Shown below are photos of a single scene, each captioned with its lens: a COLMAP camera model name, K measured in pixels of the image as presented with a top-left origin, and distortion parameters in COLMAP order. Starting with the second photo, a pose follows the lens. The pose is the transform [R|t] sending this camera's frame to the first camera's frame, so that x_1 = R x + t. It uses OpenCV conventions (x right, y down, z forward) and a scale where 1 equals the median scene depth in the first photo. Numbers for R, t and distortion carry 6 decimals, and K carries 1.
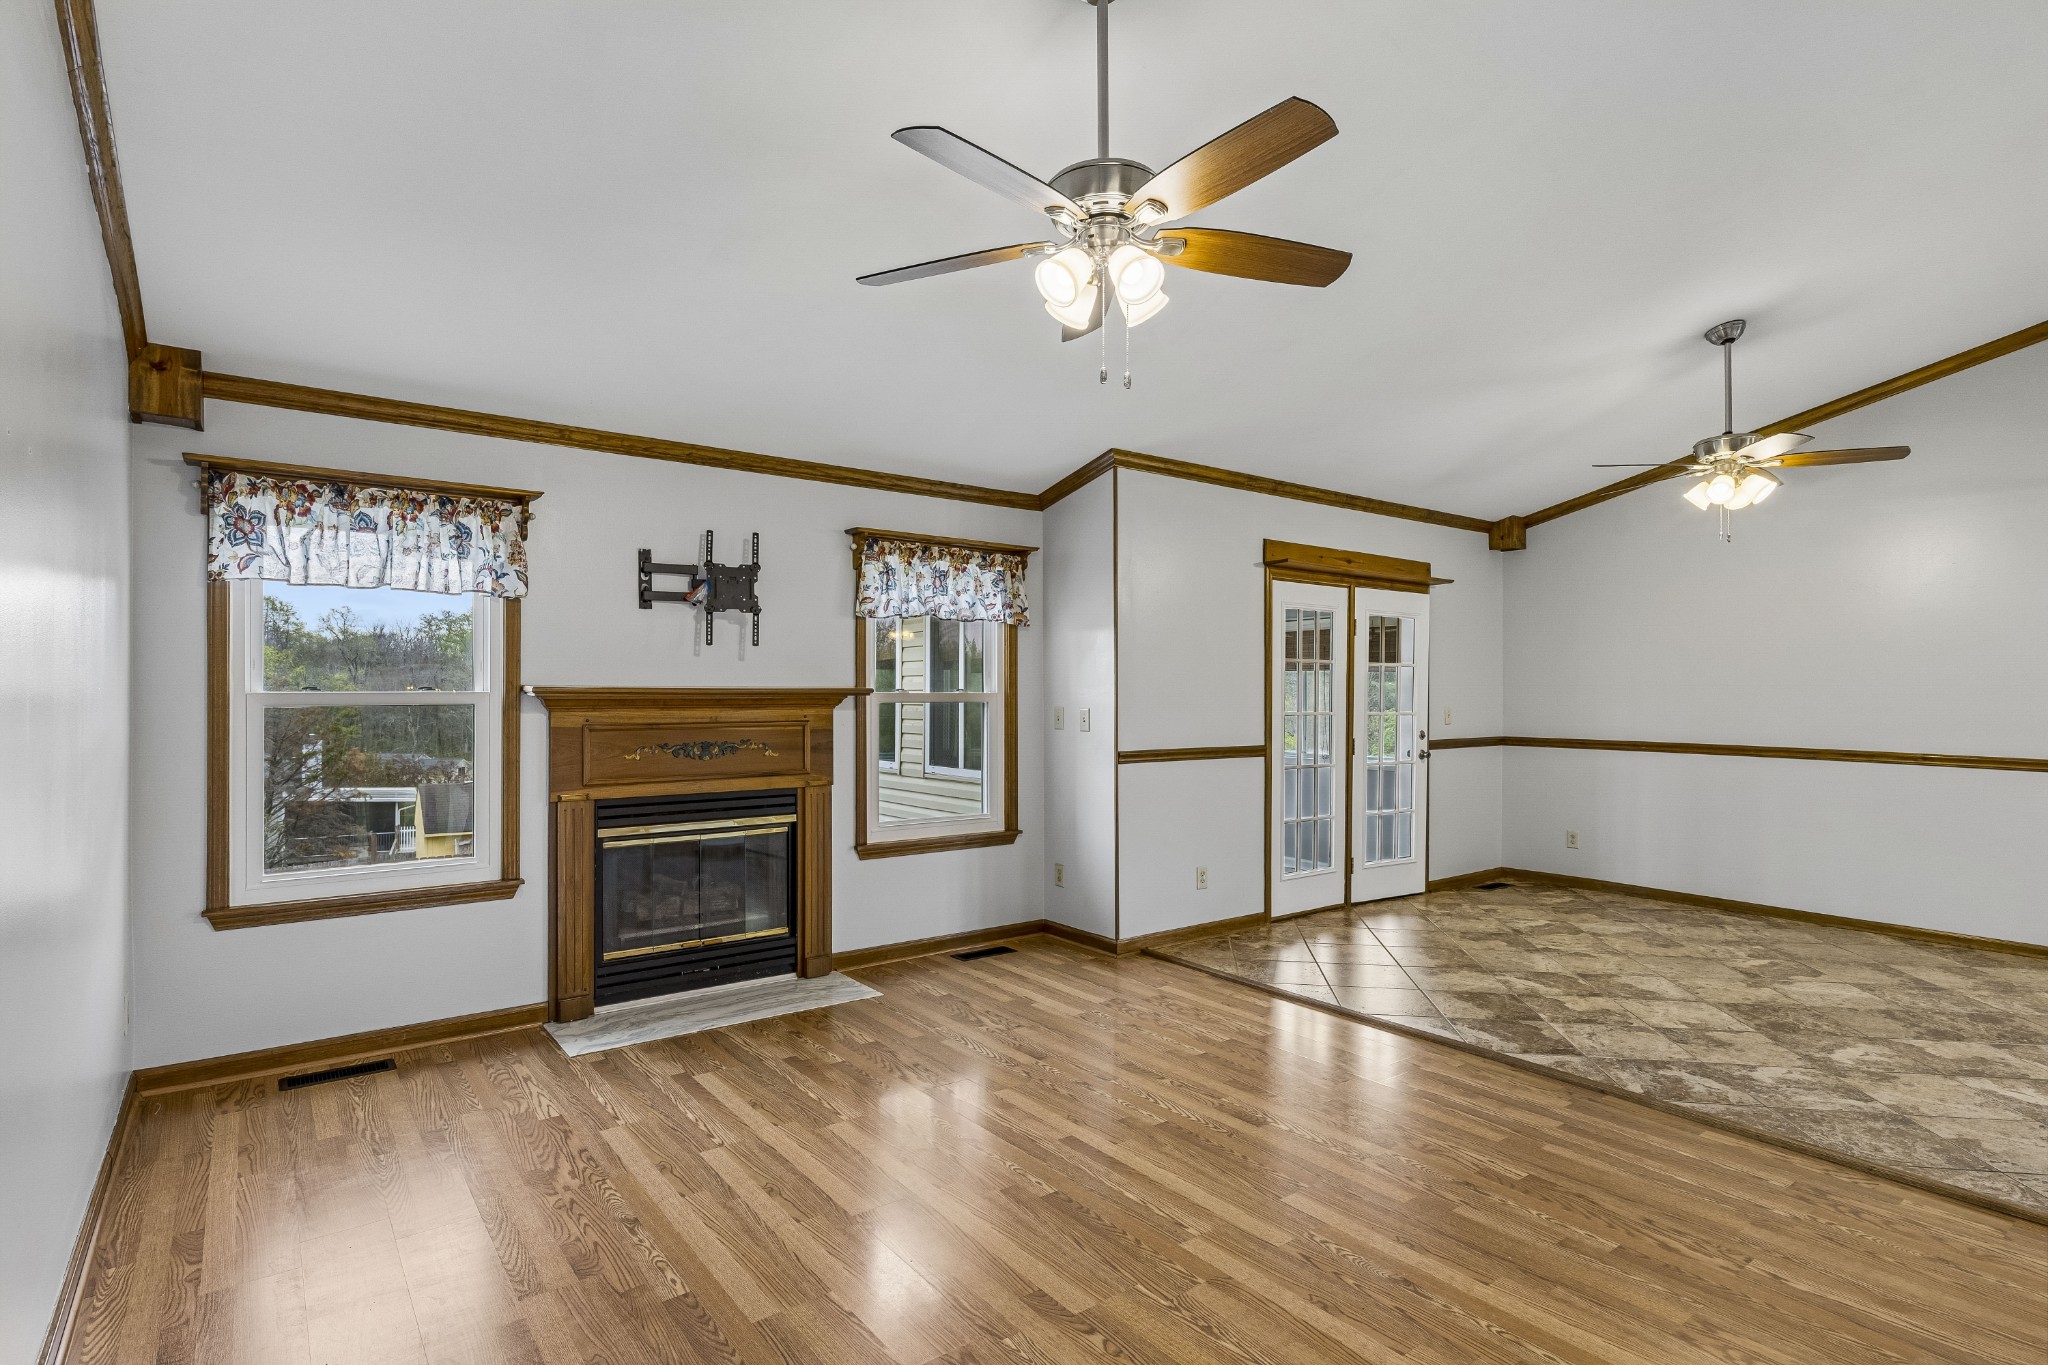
lens RADIAL K [[1007.7, 0, 1053.1], [0, 1007.7, 685.6], [0, 0, 1]] dist [0.000936, 0.000410]
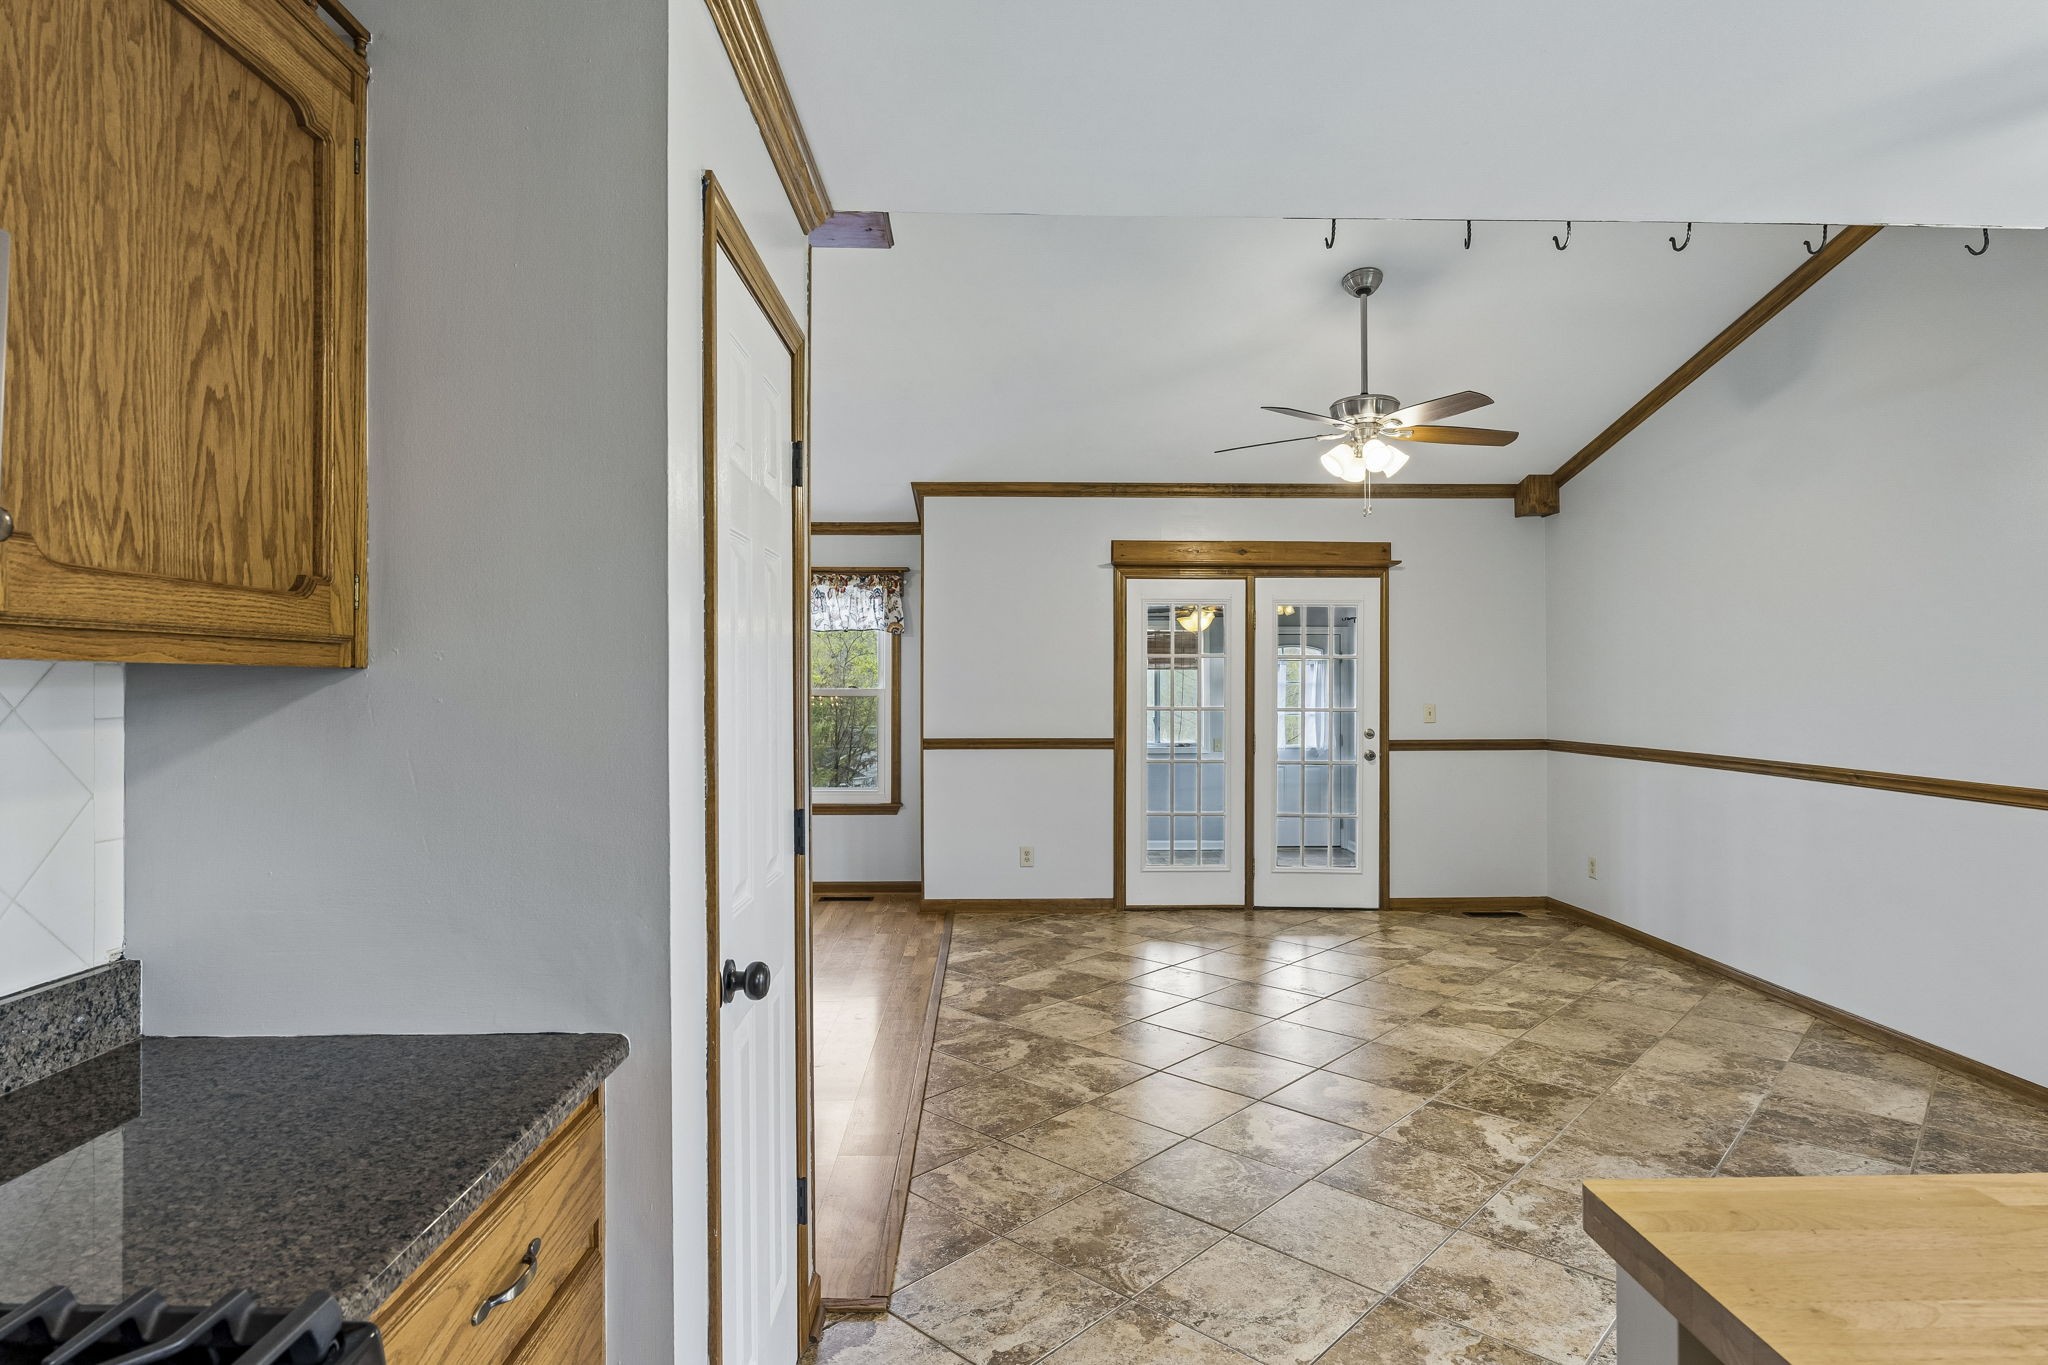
lens RADIAL K [[1055.4, 0, 1024.0], [0, 1055.4, 682.5], [0, 0, 1]] dist [-0.002097, -0.000259]
pose [[0.817556, -0.006748, -0.575810, 1.016653], [0.007313, 0.999972, -0.001335, 0.002704], [0.575803, -0.003119, 0.817583, 0.071606]]
